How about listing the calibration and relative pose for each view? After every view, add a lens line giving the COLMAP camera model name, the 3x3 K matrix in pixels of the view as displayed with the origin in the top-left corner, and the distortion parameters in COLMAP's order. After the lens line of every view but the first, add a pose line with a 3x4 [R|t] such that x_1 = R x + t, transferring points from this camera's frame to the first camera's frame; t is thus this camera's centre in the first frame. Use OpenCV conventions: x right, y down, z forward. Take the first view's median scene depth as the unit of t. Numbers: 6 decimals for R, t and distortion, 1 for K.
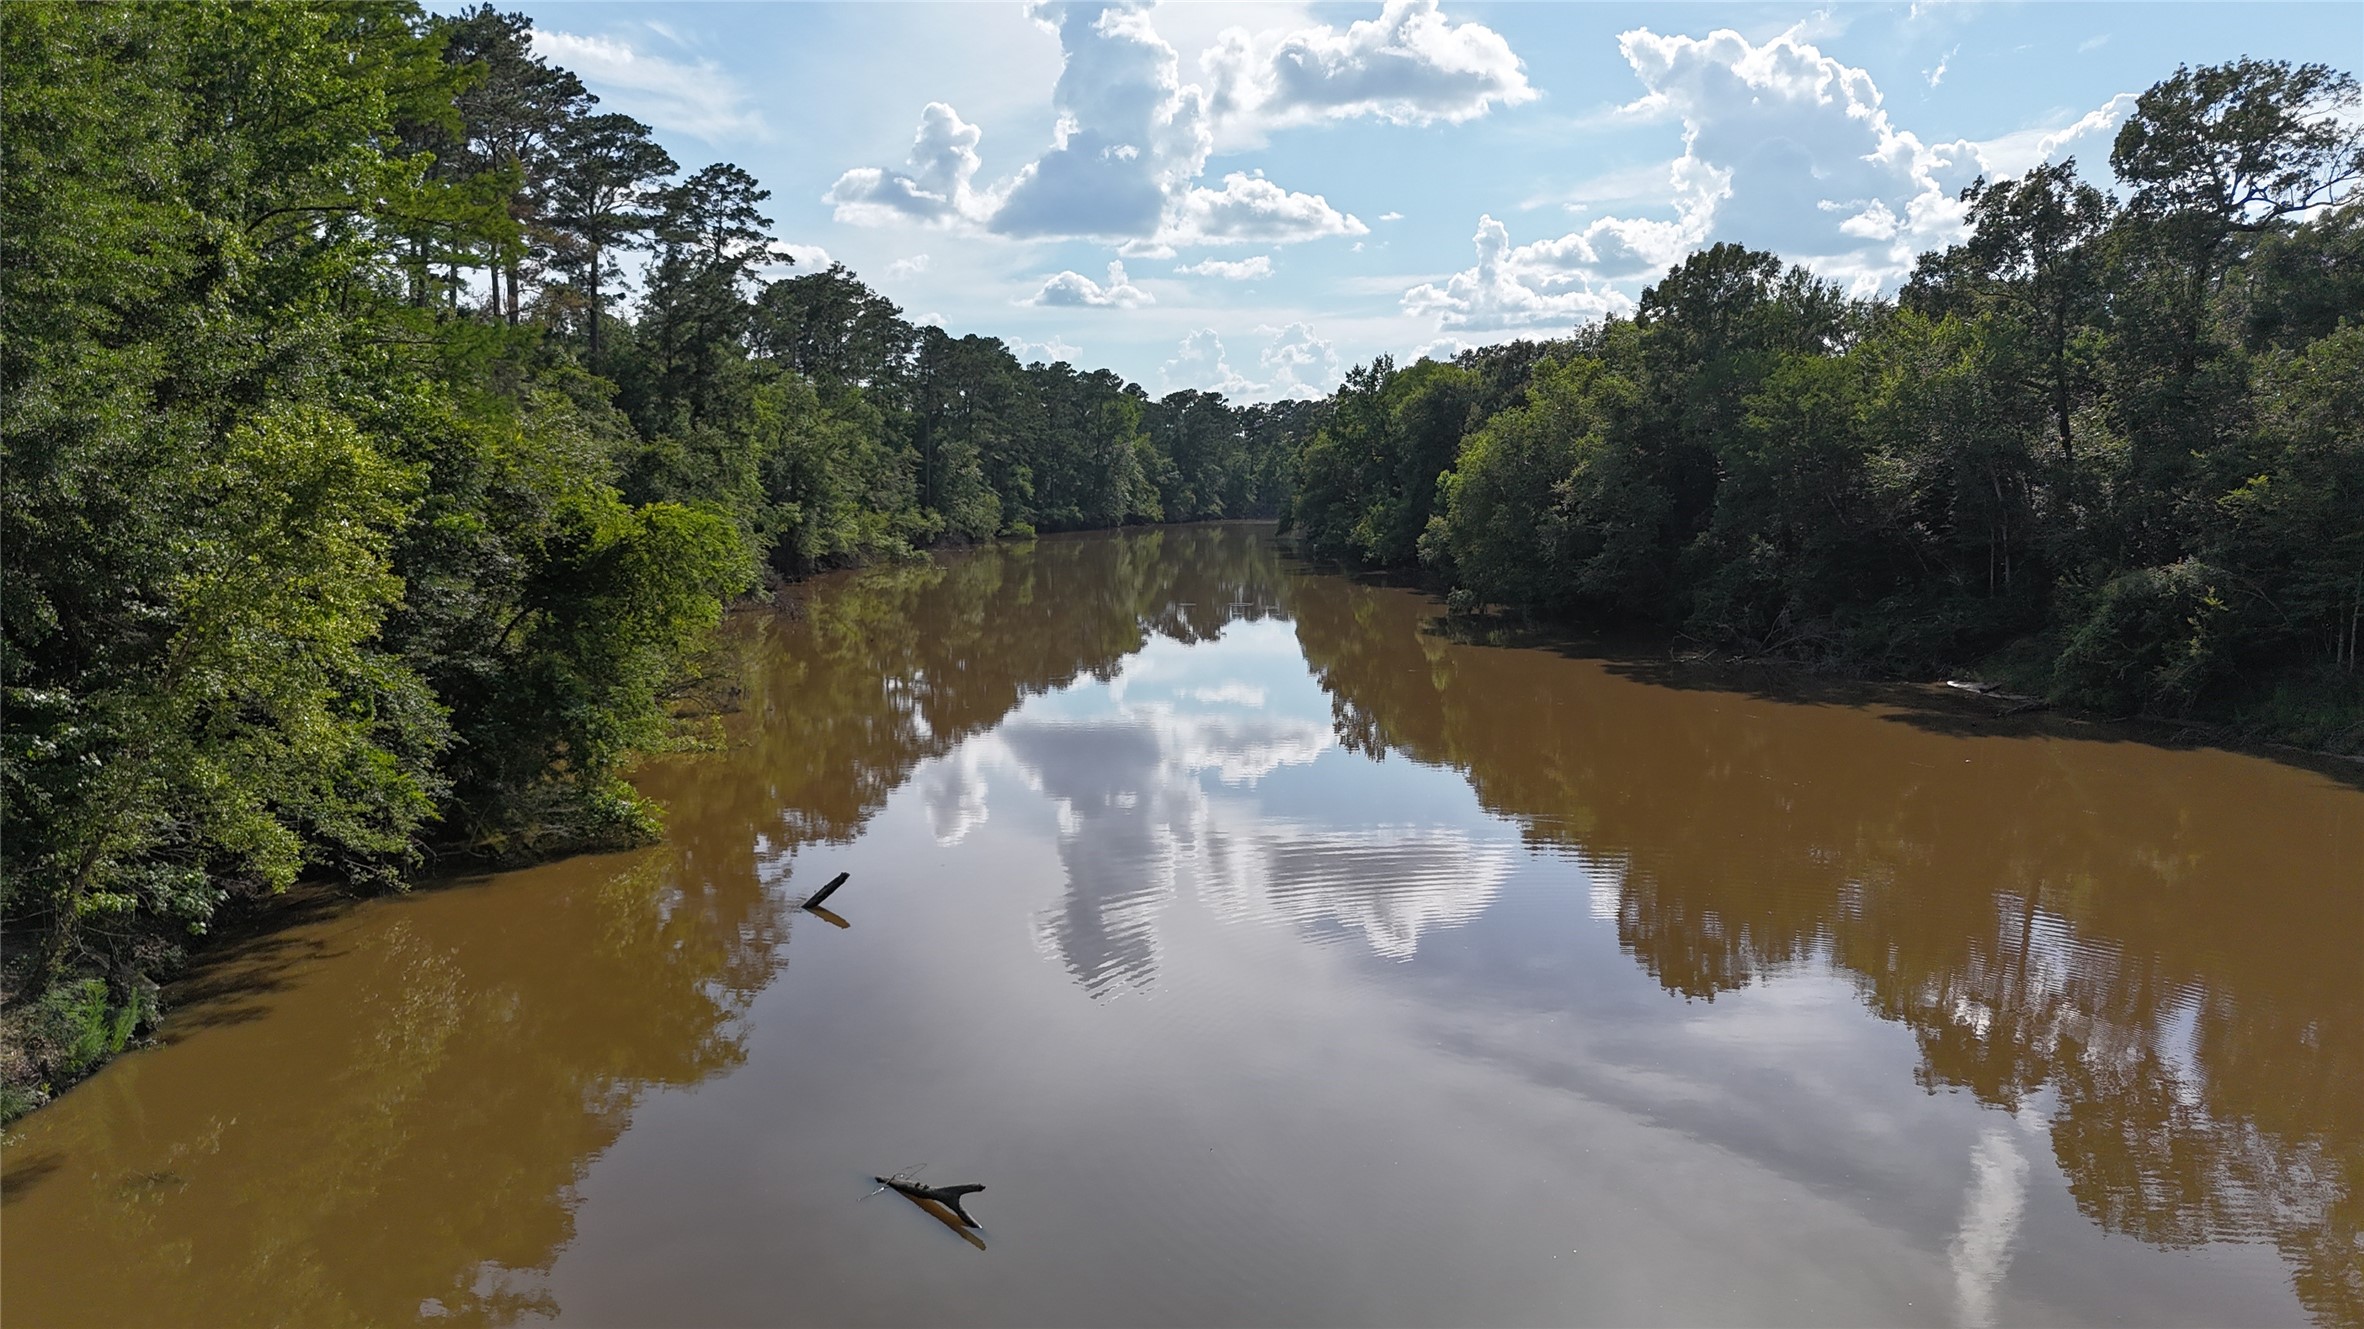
lens RADIAL K [[1772.8, 0, 1182.0], [0, 1772.8, 664.5], [0, 0, 1]] dist [0.125748, -0.158768]
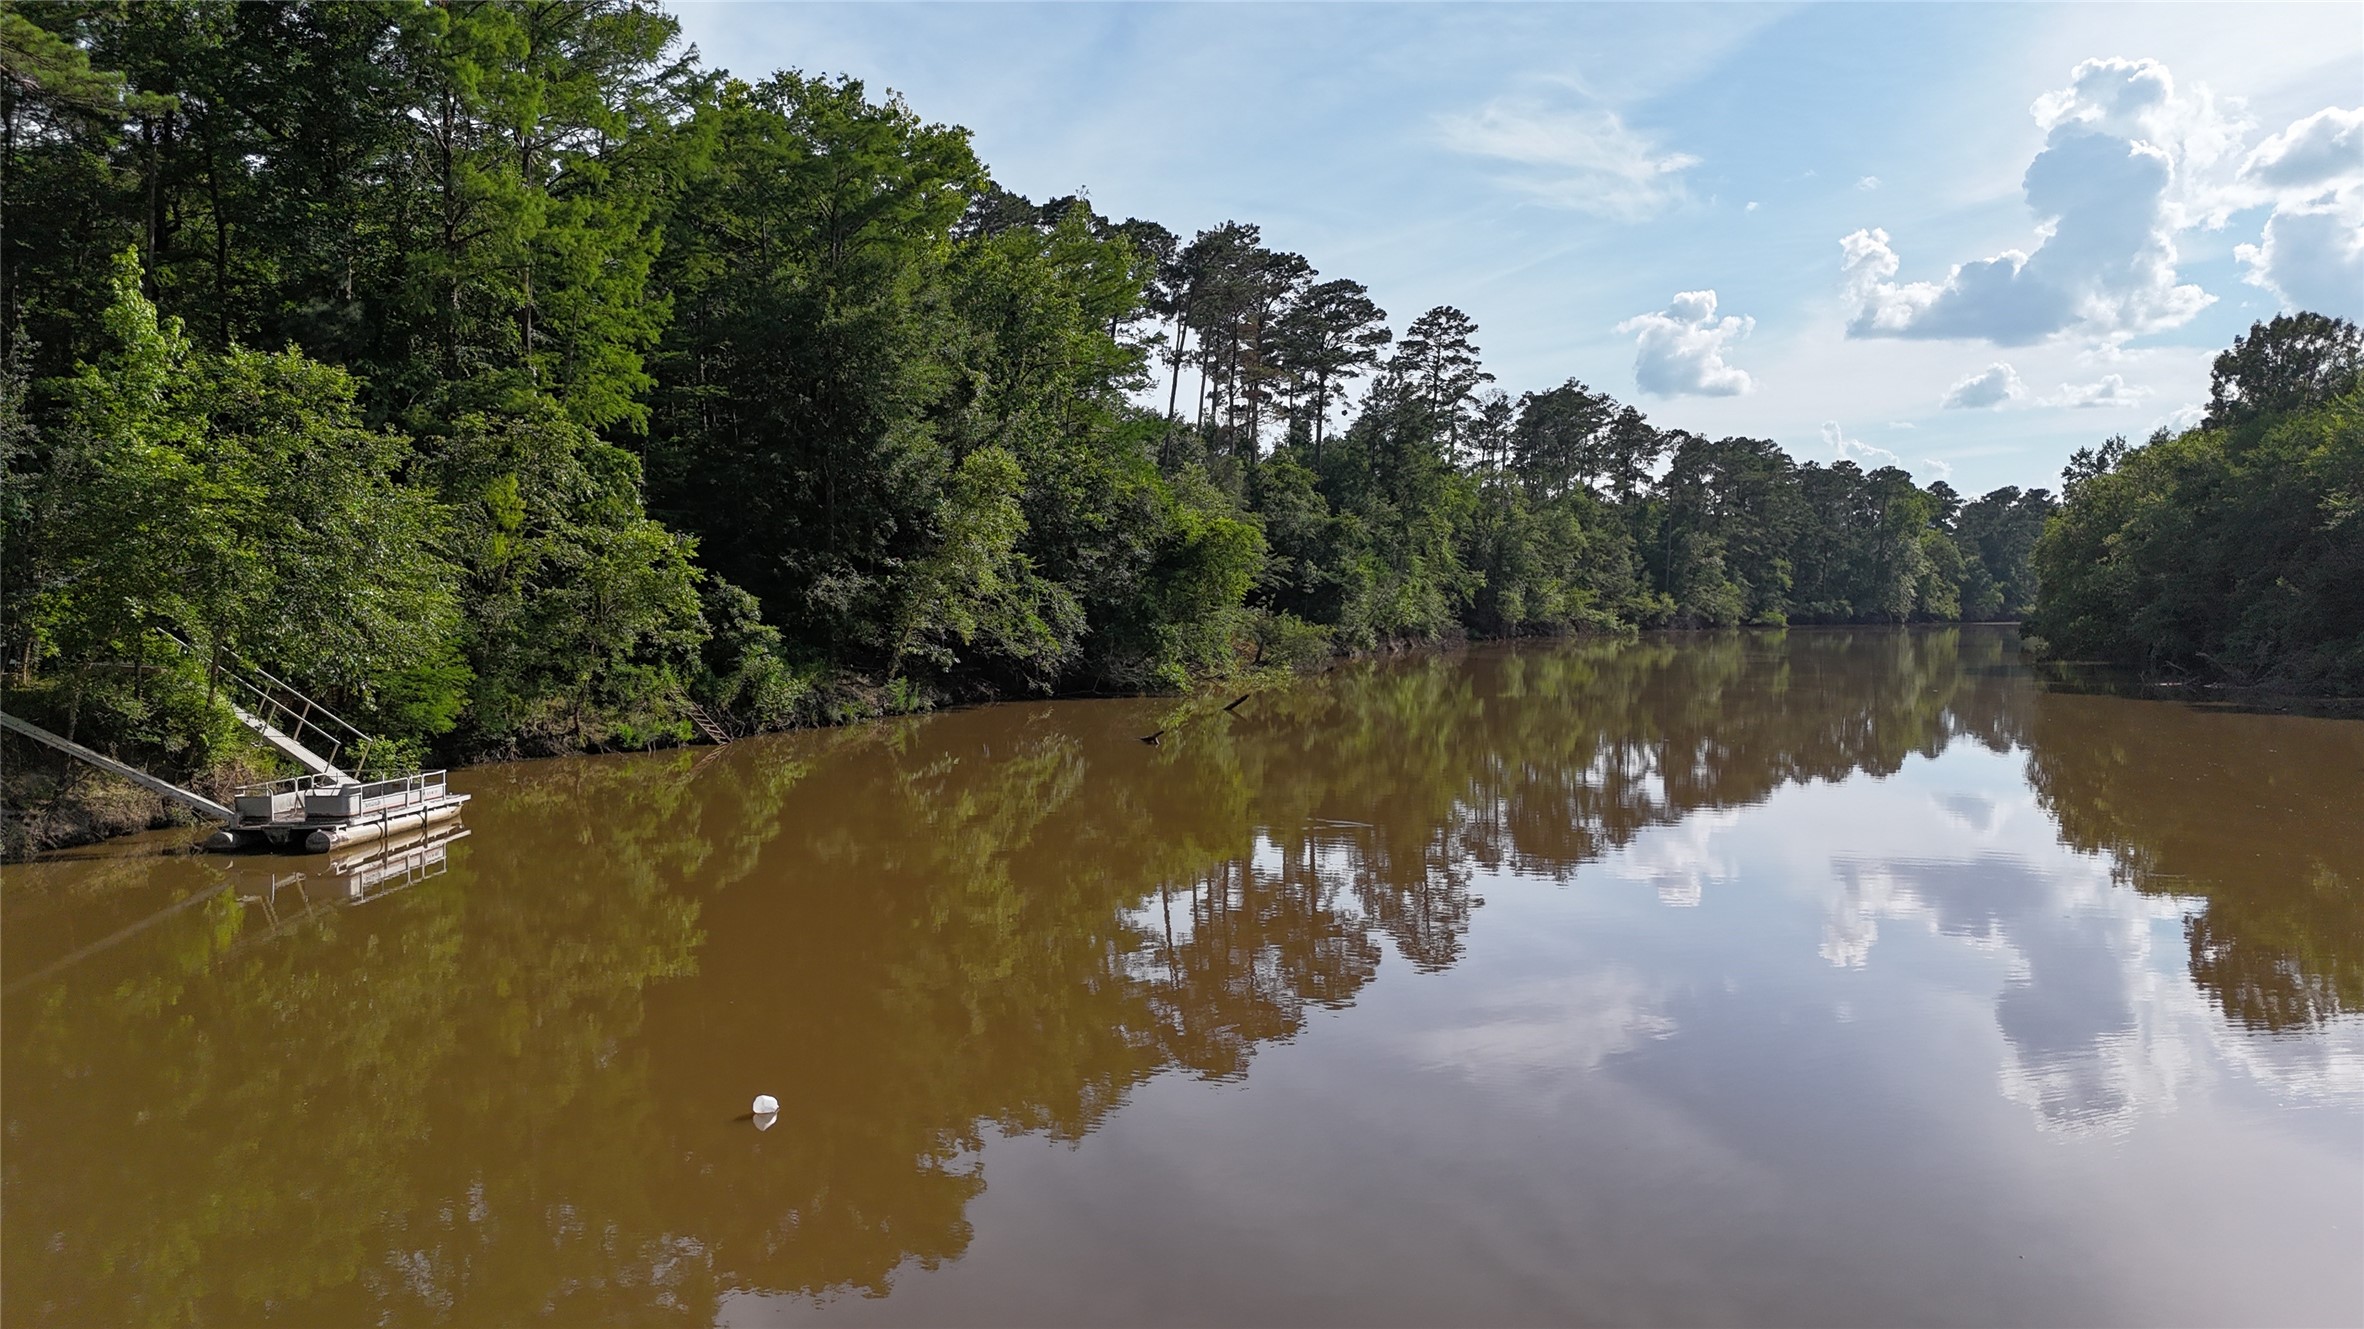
lens RADIAL K [[1772.8, 0, 1182.0], [0, 1772.8, 664.5], [0, 0, 1]] dist [0.125748, -0.158768]
pose [[0.890773, 0.023437, -0.453844, 0.114947], [-0.053134, 0.997191, -0.052792, 0.036074], [0.451332, 0.071140, 0.889516, -0.135100]]
